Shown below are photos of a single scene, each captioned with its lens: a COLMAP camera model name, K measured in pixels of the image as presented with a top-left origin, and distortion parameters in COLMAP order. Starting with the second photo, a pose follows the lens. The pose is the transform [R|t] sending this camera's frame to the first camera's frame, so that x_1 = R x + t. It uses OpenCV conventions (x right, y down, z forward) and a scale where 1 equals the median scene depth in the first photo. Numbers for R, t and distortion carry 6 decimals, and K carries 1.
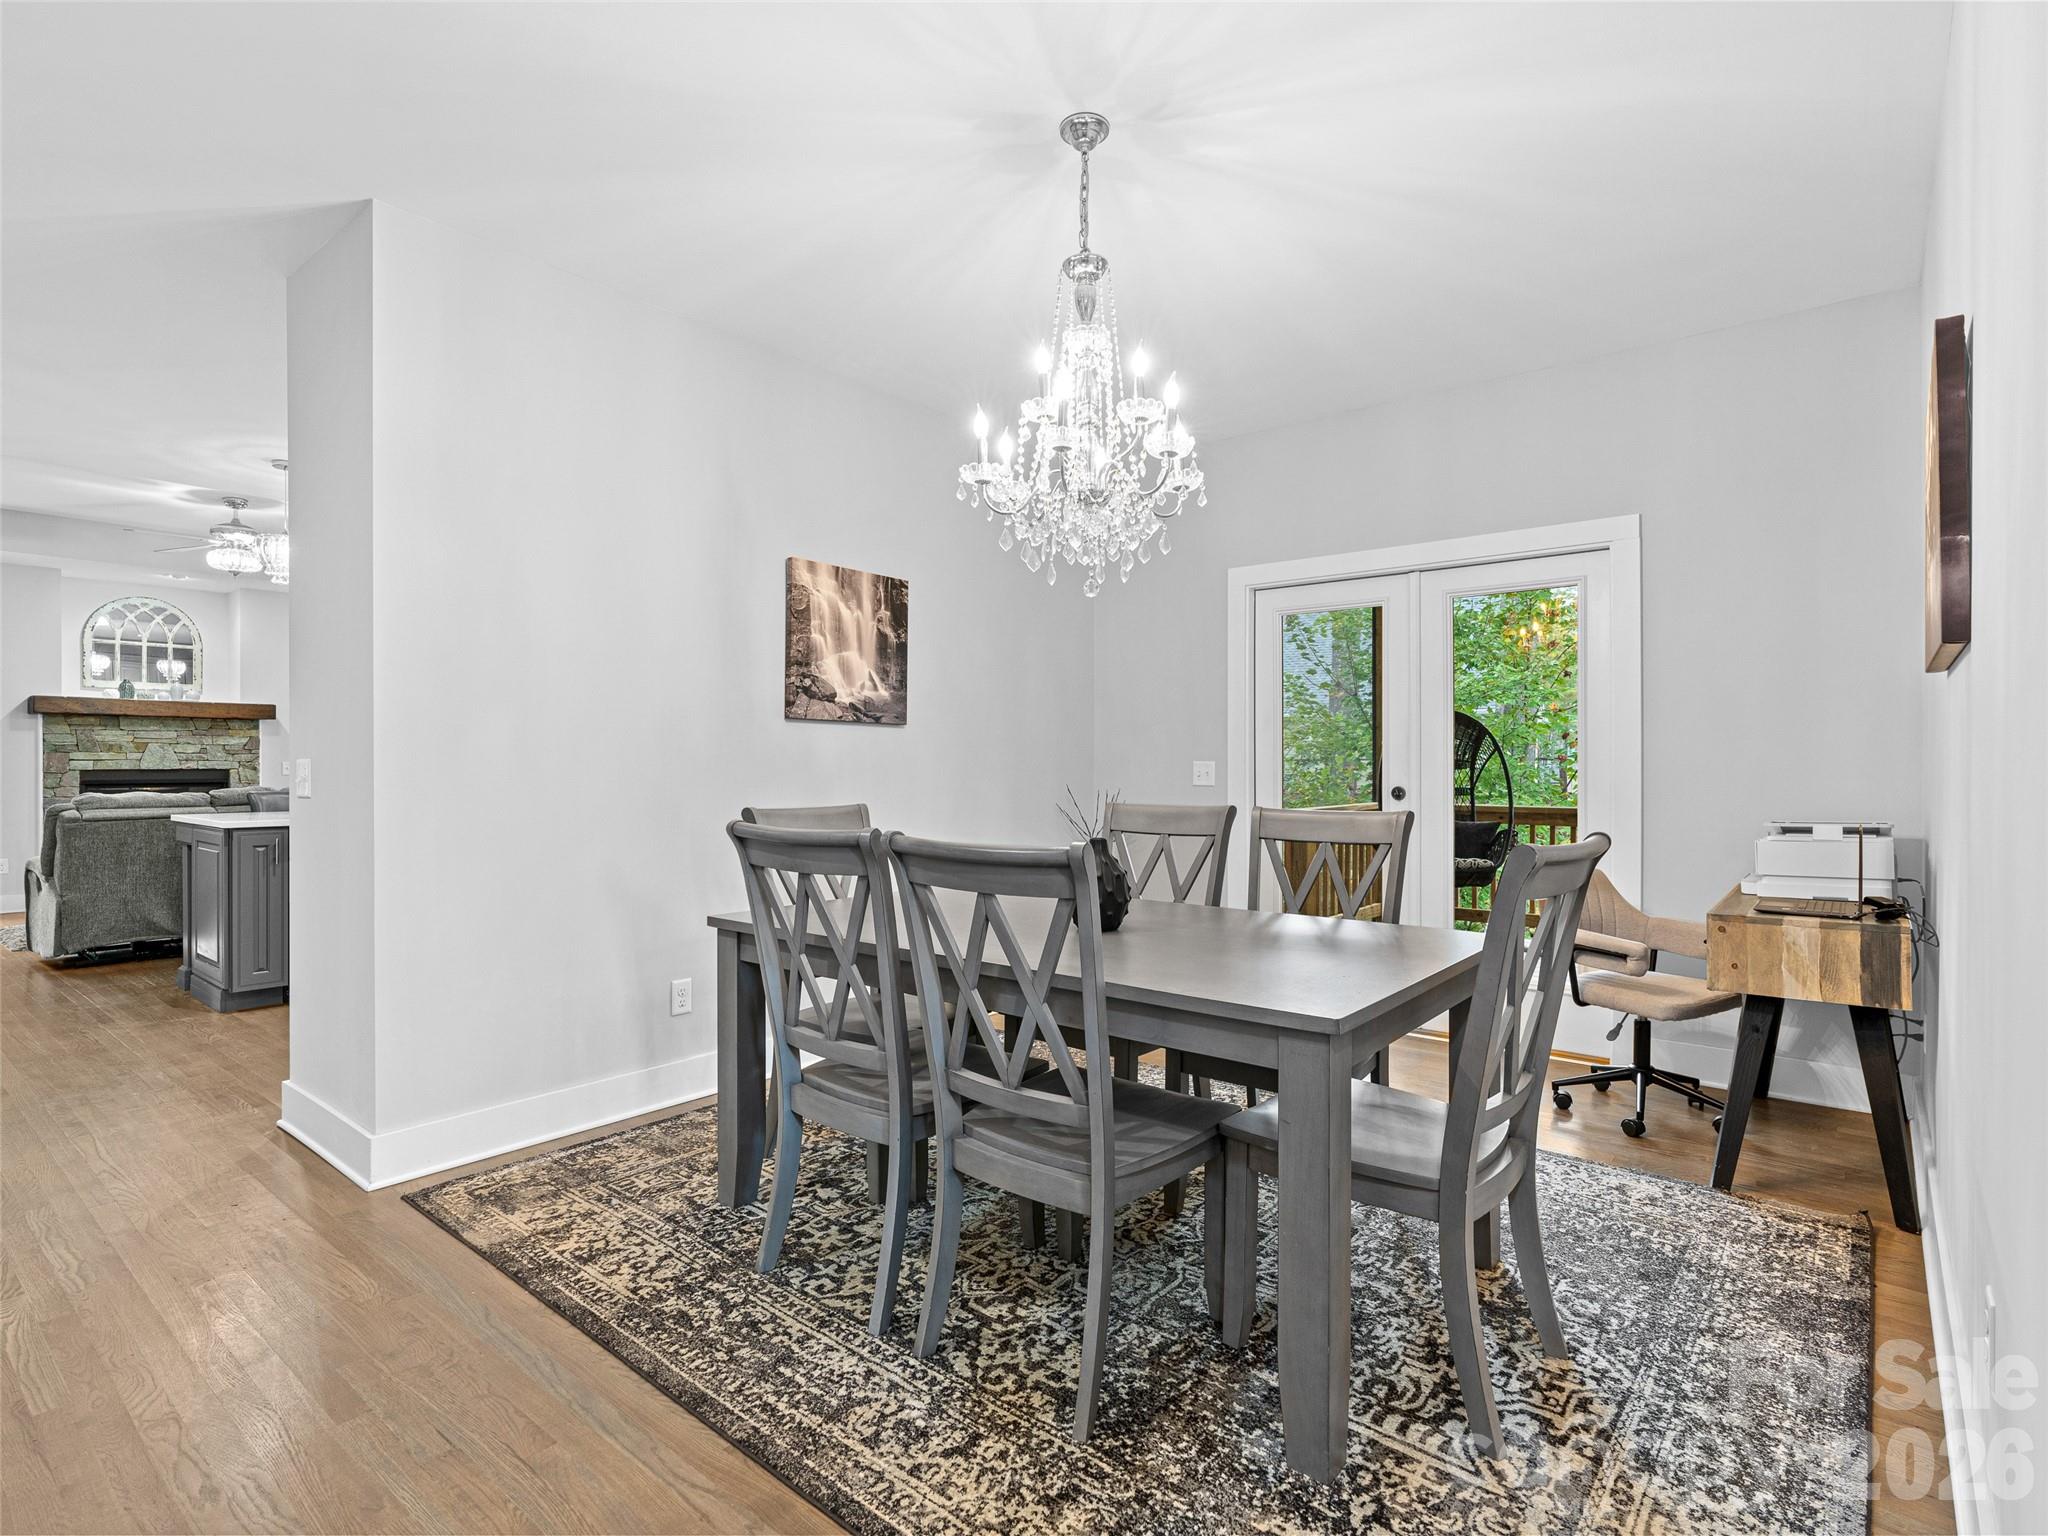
lens RADIAL K [[1035.5, 0, 1028.6], [0, 1035.5, 770.7], [0, 0, 1]] dist [0.000341, 0.001602]
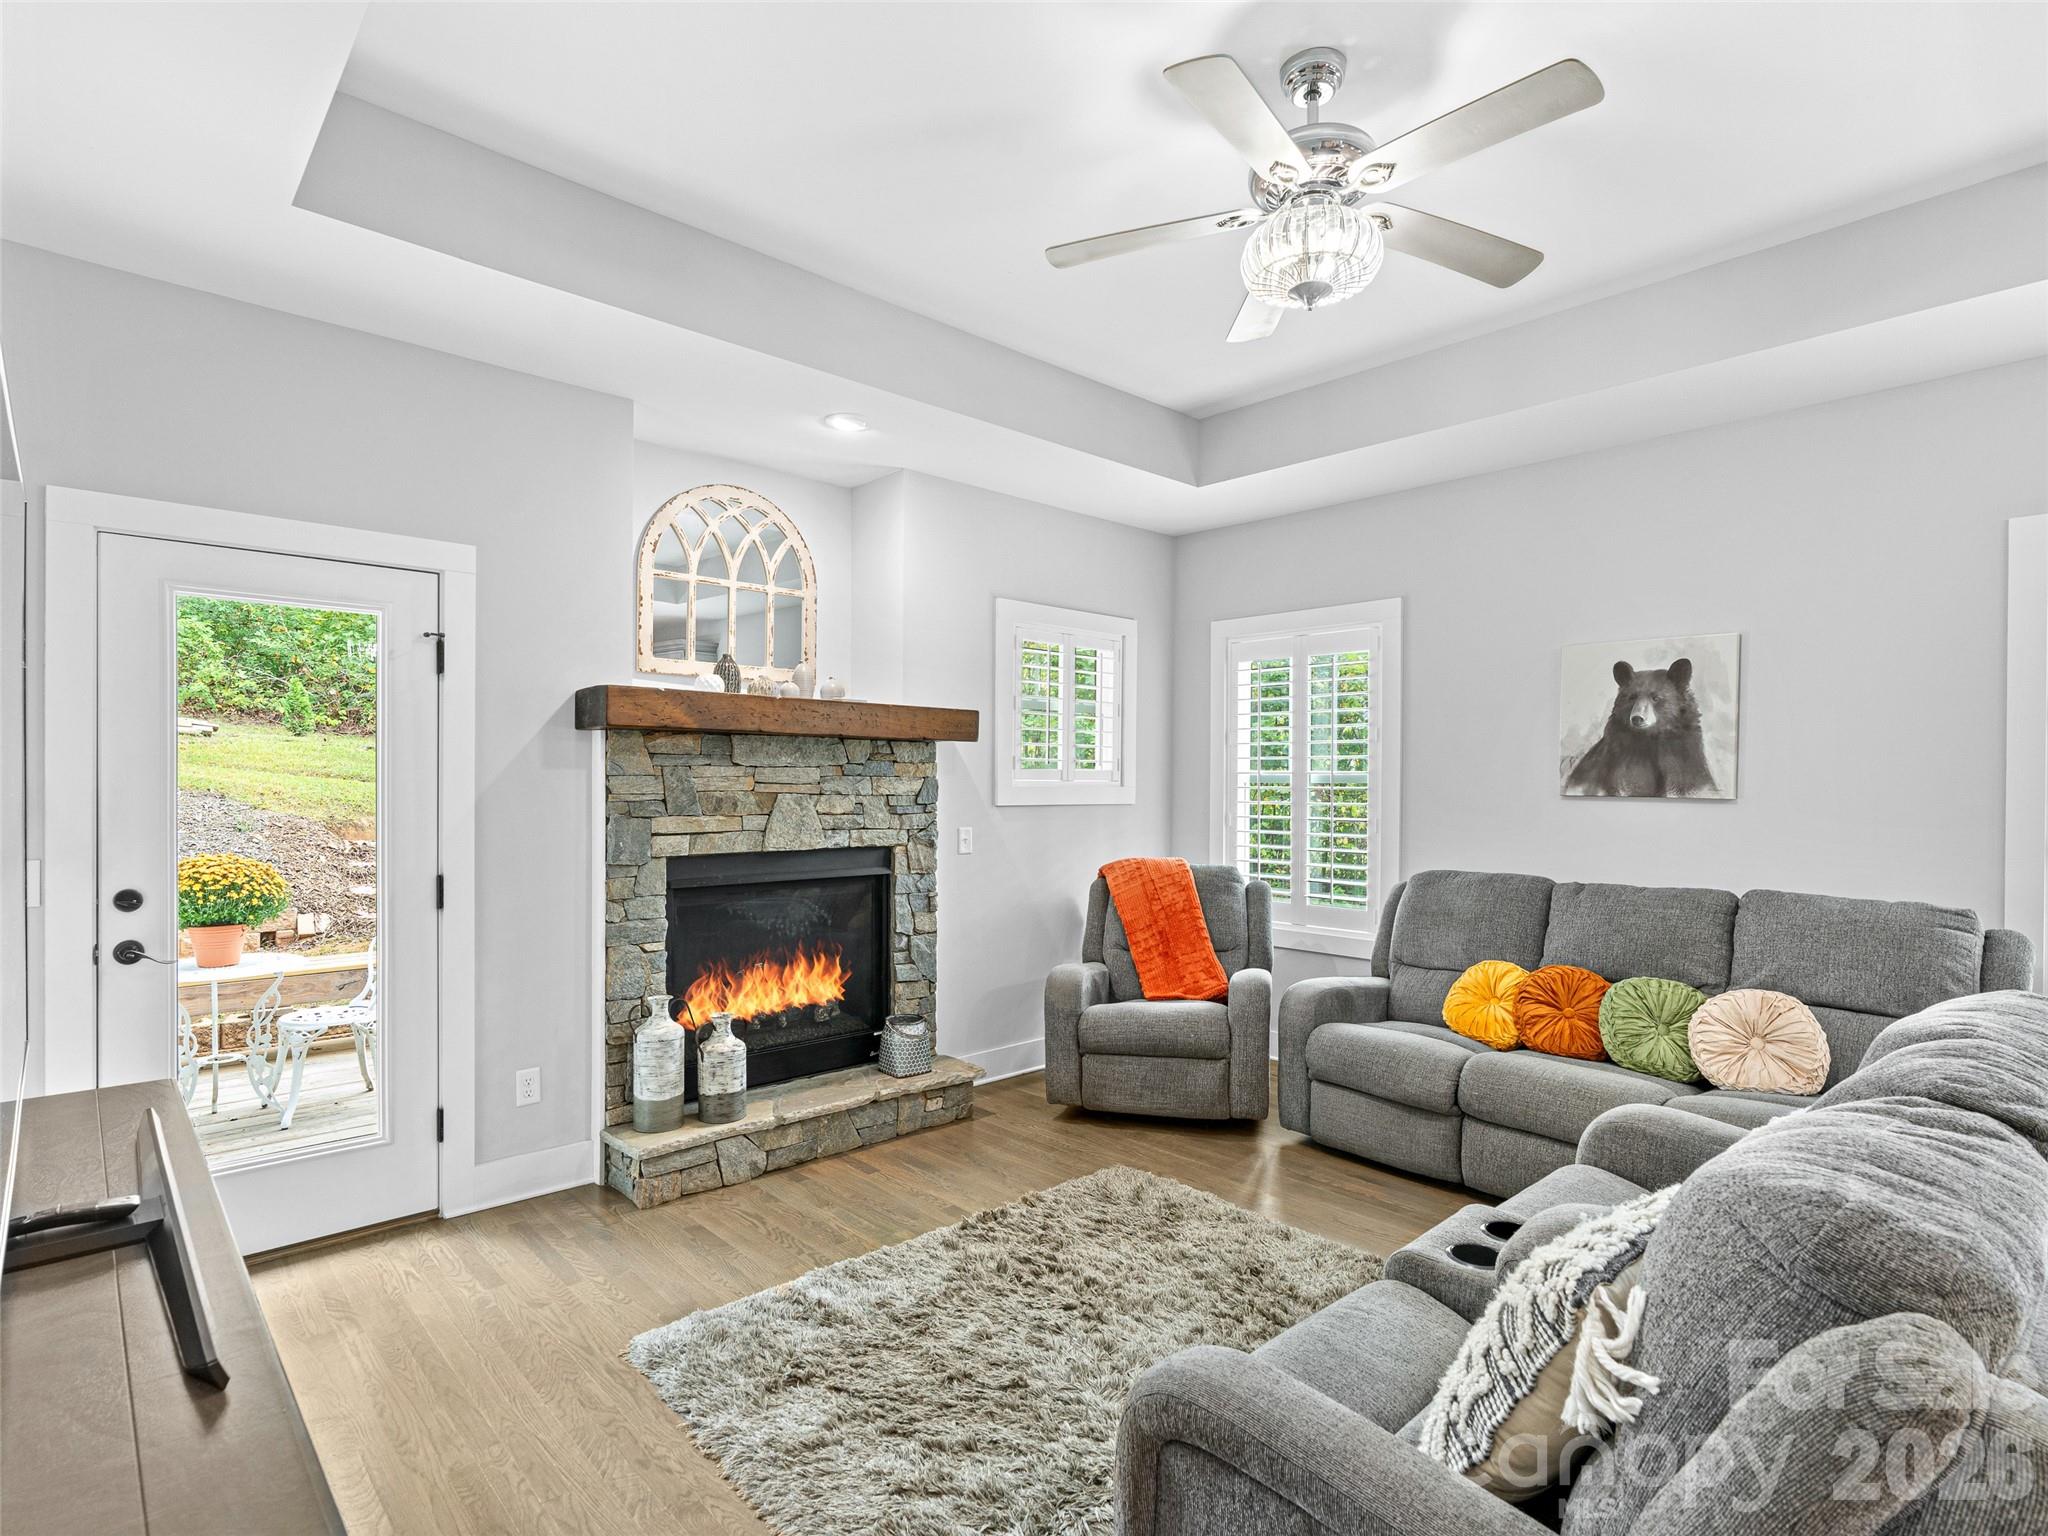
lens RADIAL K [[1035.5, 0, 1017.1], [0, 1035.5, 774.8], [0, 0, 1]] dist [0.000341, 0.001602]
pose [[0.990898, 0.003584, -0.134564, -0.678714], [-0.005800, 0.999854, -0.016082, -0.027811], [0.134486, 0.016716, 0.990774, 0.562127]]
